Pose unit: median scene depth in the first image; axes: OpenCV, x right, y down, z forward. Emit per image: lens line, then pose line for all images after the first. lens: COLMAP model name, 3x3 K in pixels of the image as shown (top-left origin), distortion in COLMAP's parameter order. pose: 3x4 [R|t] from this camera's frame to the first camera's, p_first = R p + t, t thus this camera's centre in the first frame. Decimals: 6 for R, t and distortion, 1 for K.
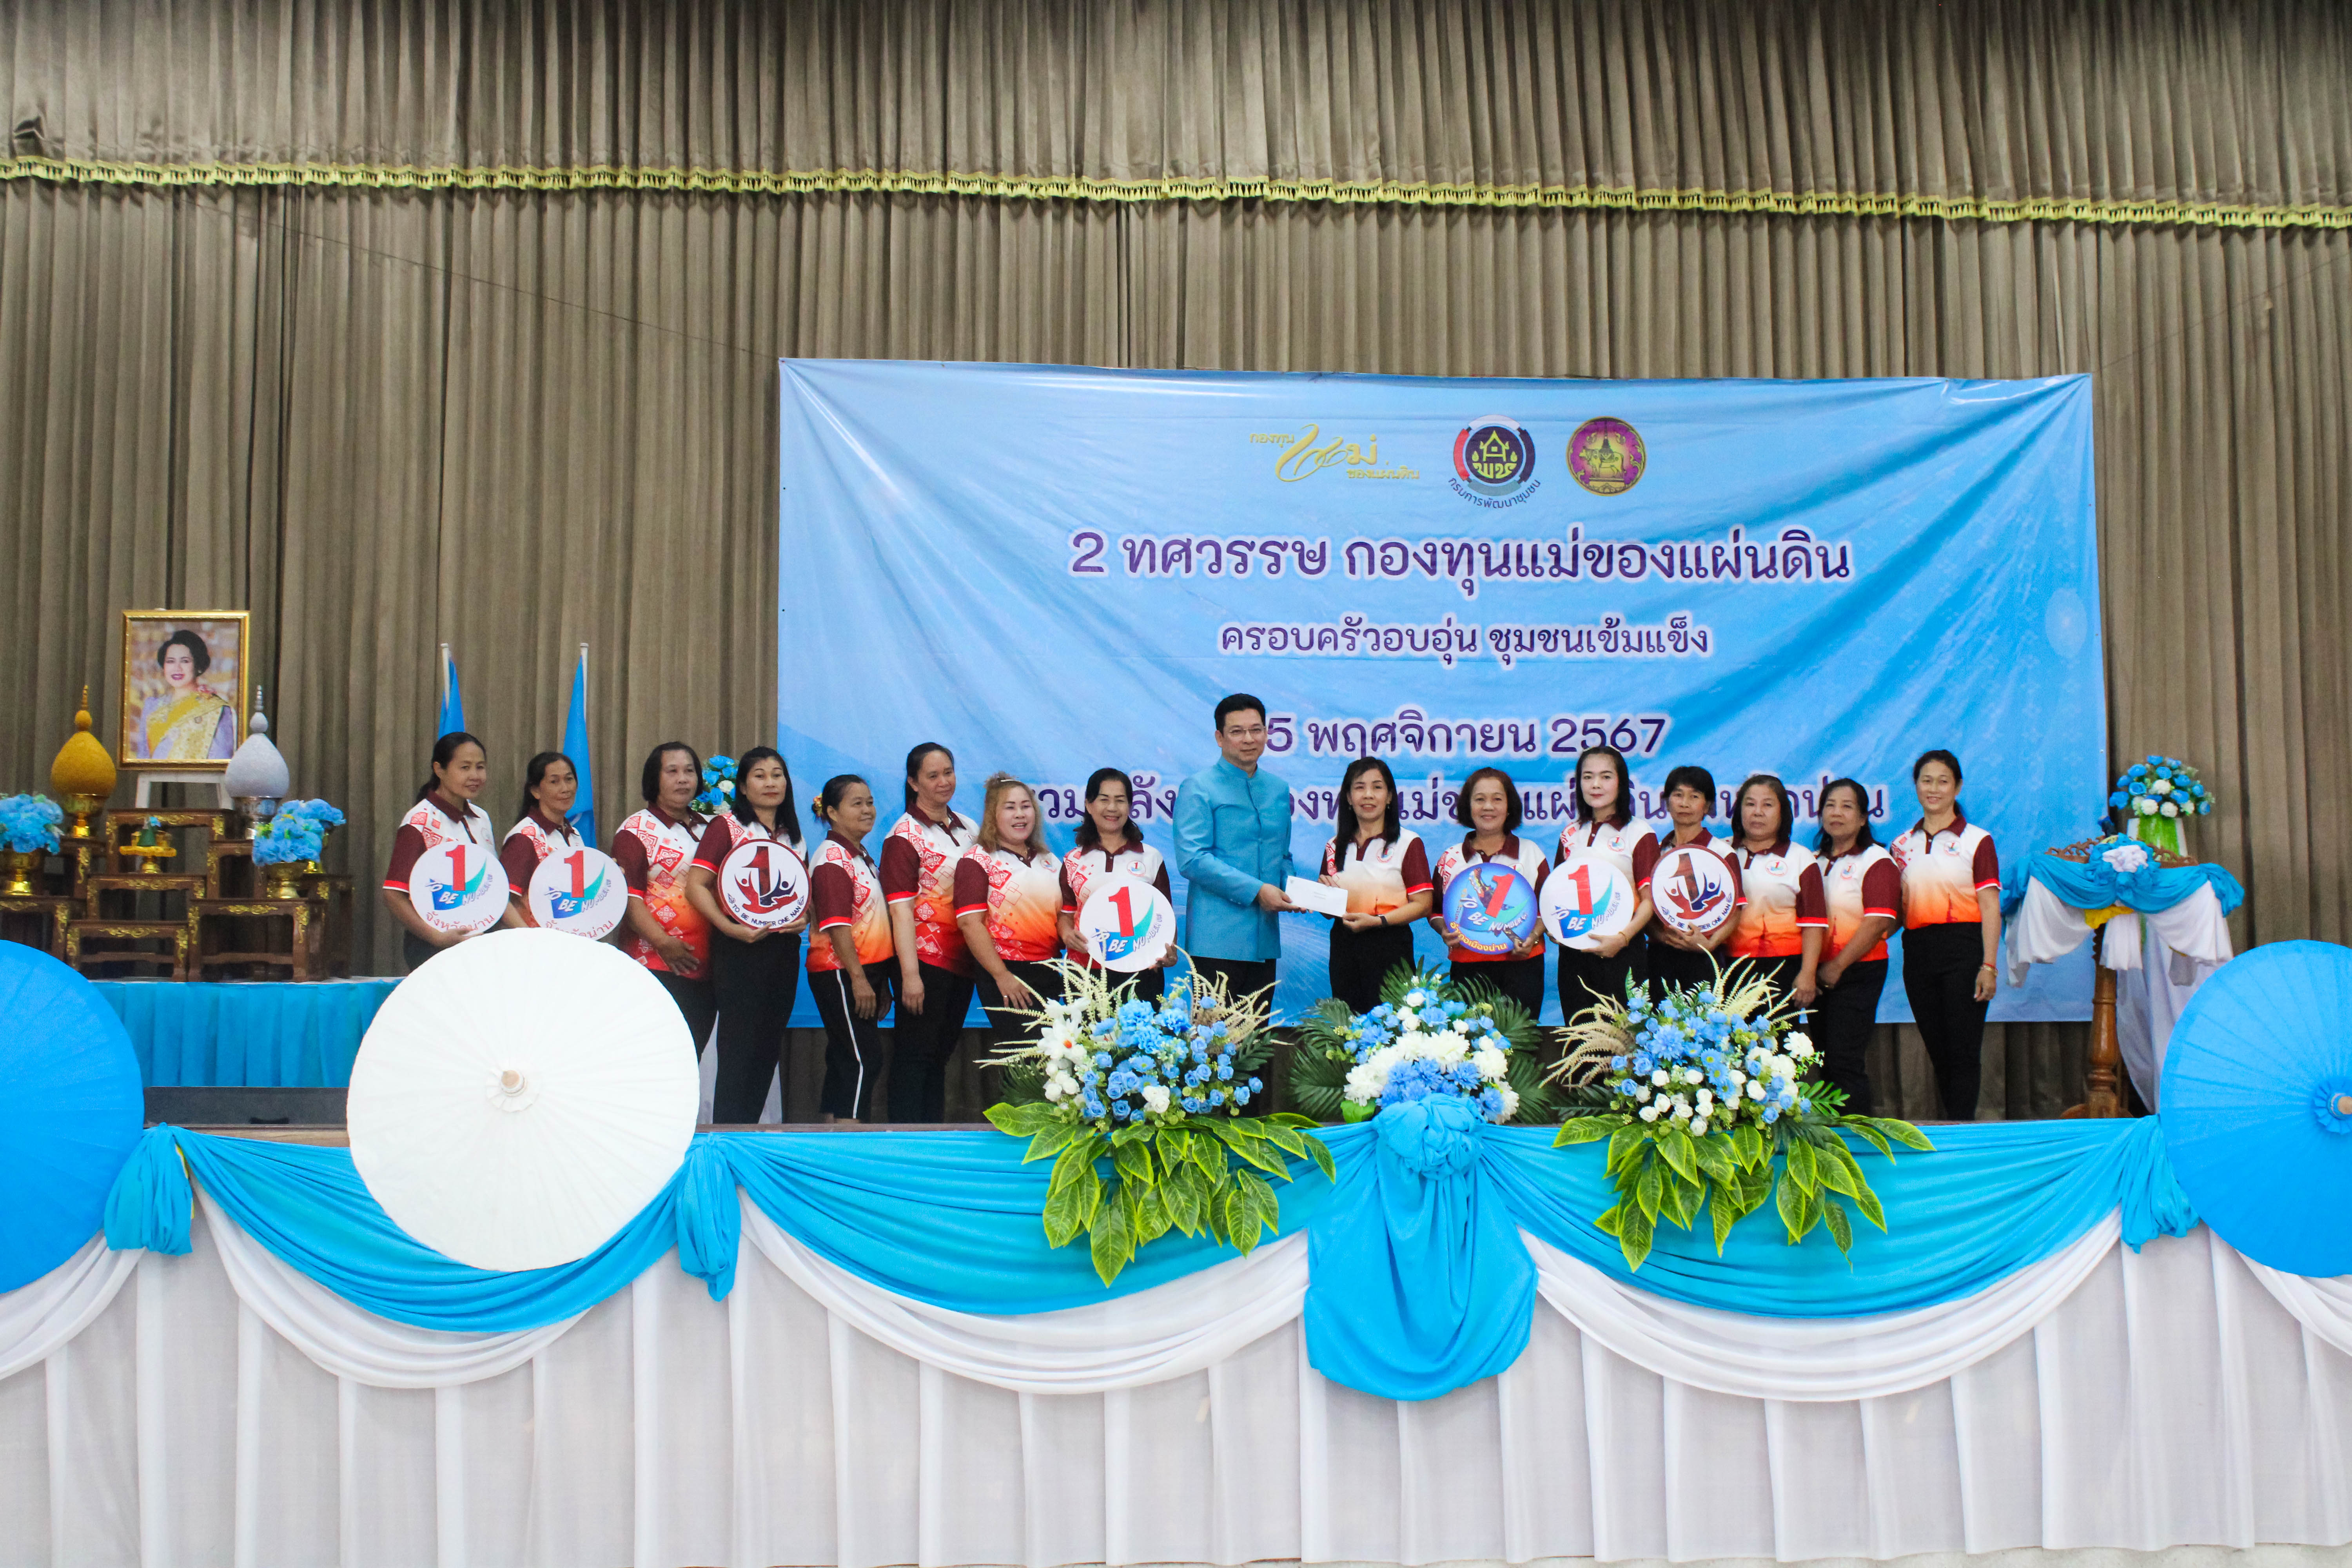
lens RADIAL K [[2895.6, 0, 1179.1], [0, 2895.6, 785.5], [0, 0, 1]] dist [-0.042380, 0.000000]
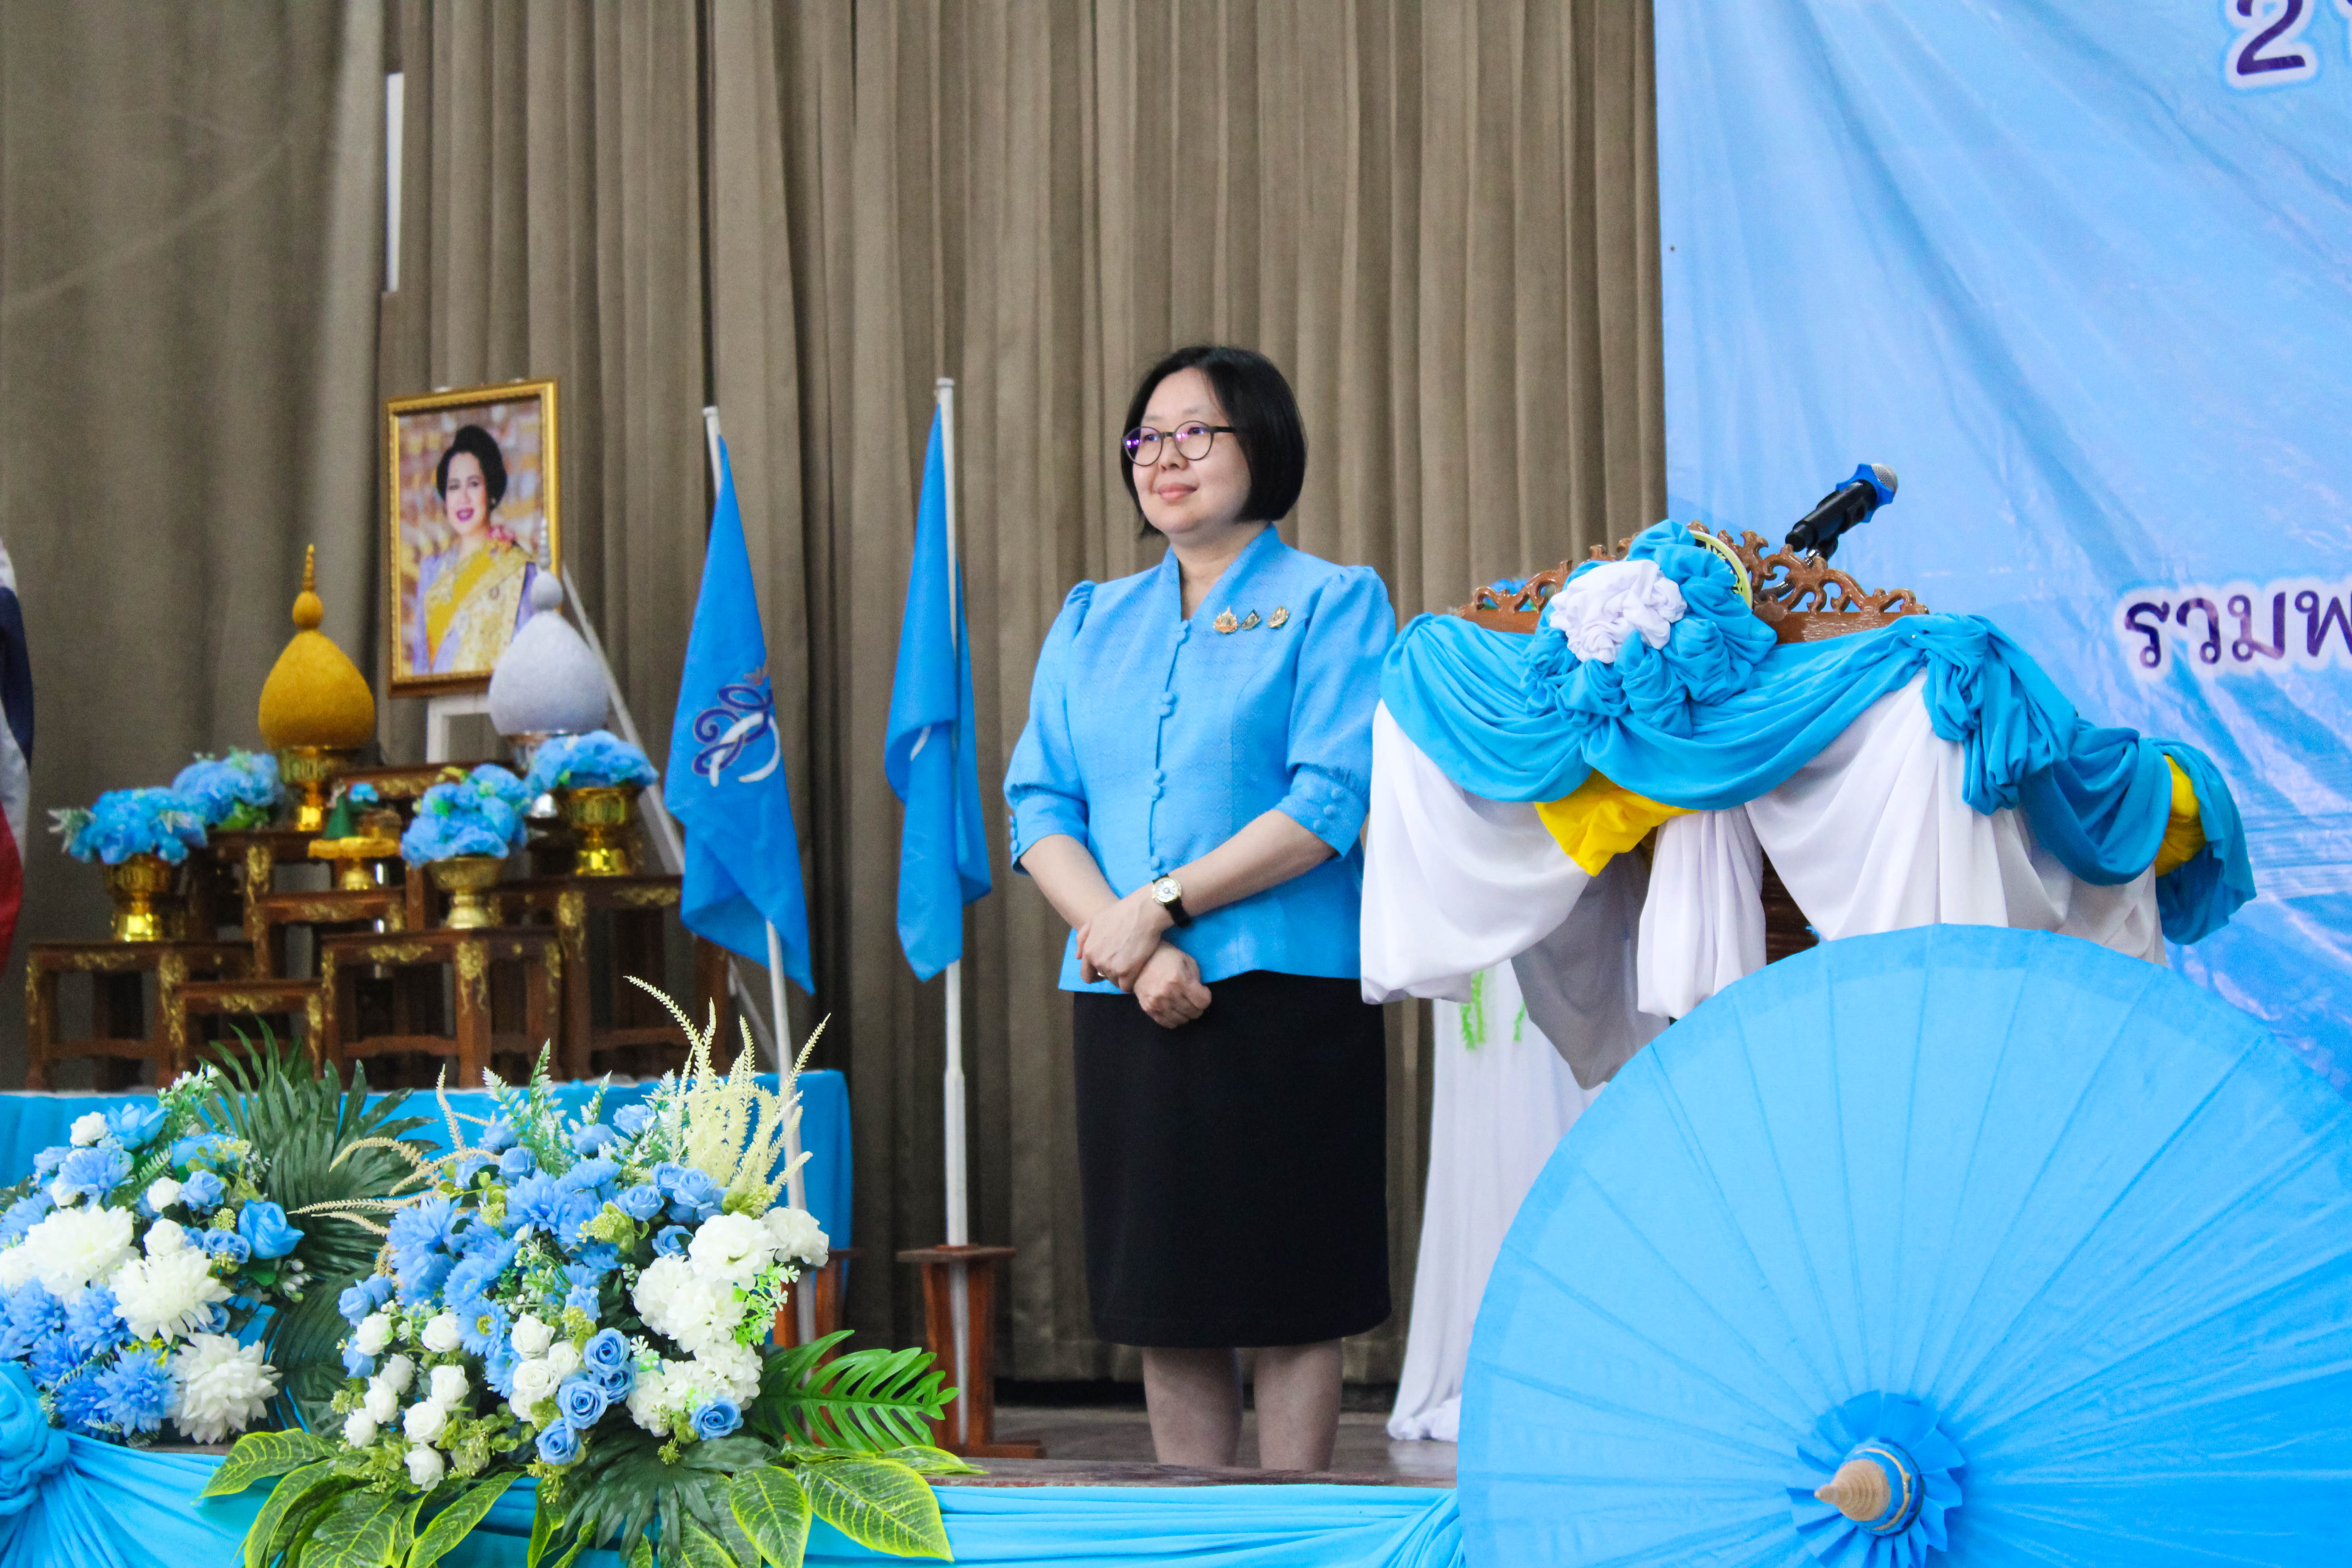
lens RADIAL K [[5698.0, 0, 1169.1], [0, 5698.0, 791.1], [0, 0, 1]] dist [0.097097, 0.000000]
pose [[0.730103, -0.048973, -0.681580, 0.410751], [0.065790, 0.997833, -0.001223, 0.020402], [0.680162, -0.043949, 0.731743, 0.282683]]
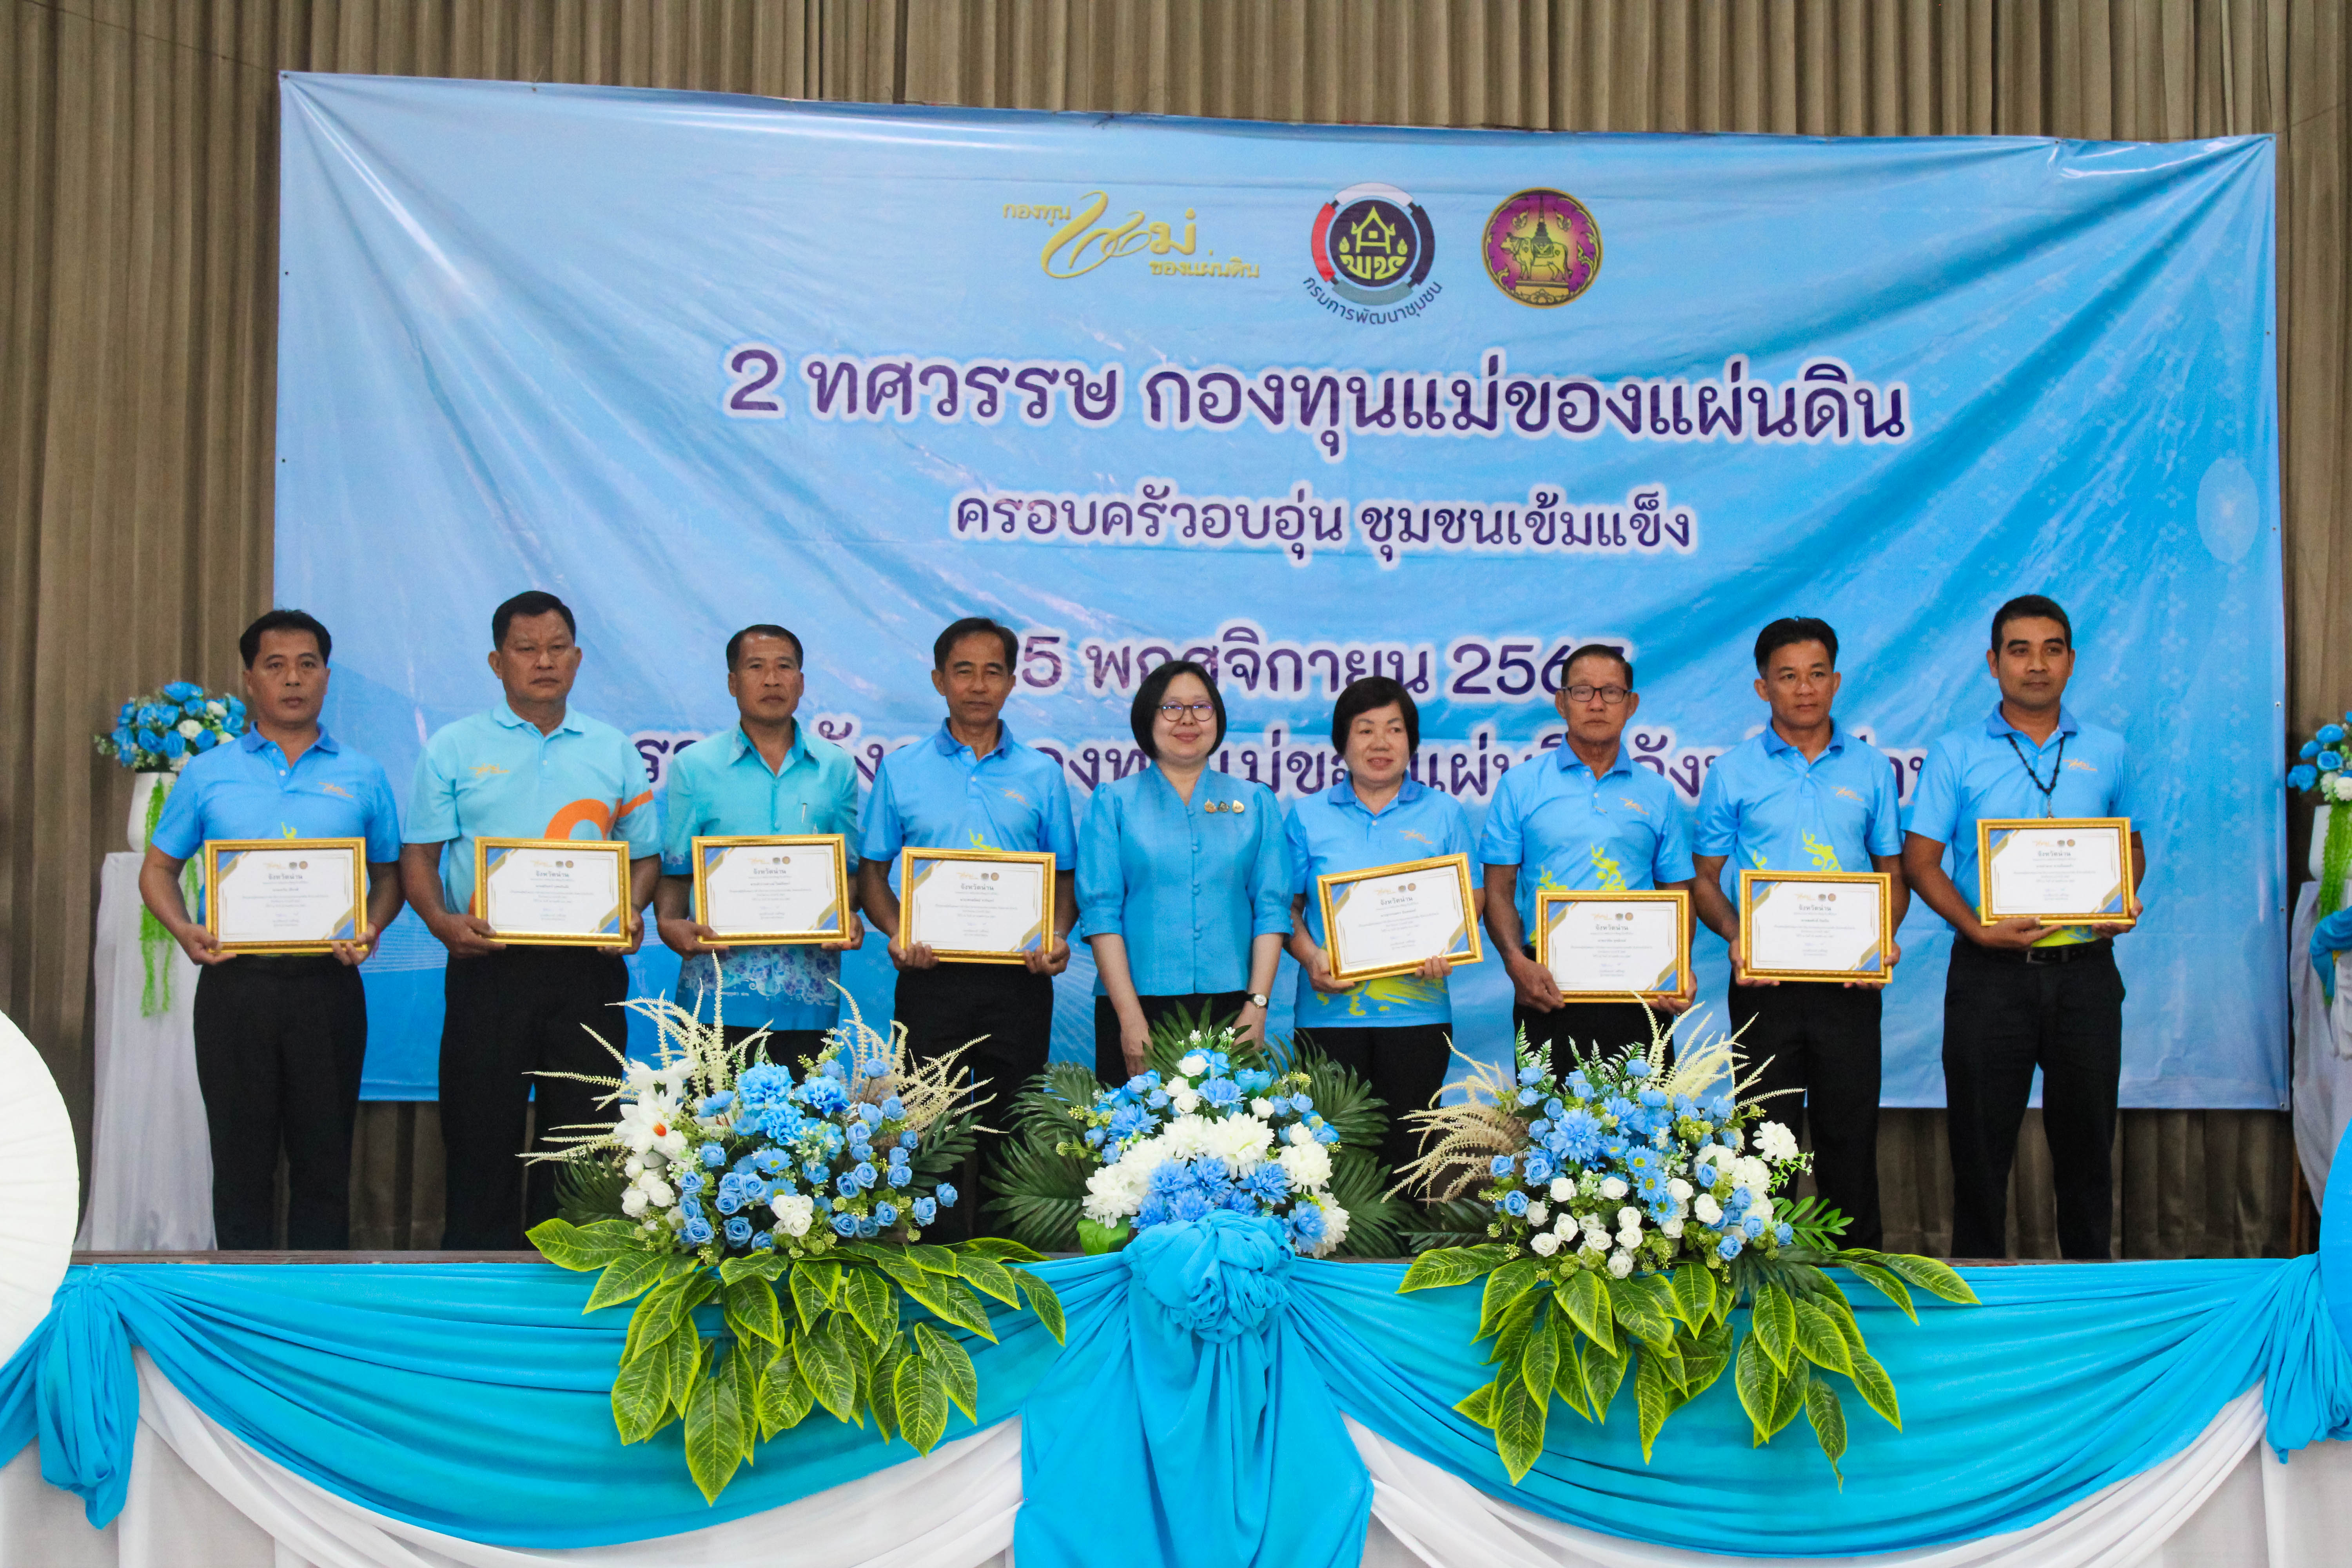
lens RADIAL K [[4334.7, 0, 1172.5], [0, 4334.7, 773.6], [0, 0, 1]] dist [0.042883, 0.000000]
pose [[0.998597, 0.012720, 0.051407, 0.013906], [-0.013110, 0.999888, 0.007260, 0.000326], [-0.051309, -0.007924, 0.998651, 0.010865]]
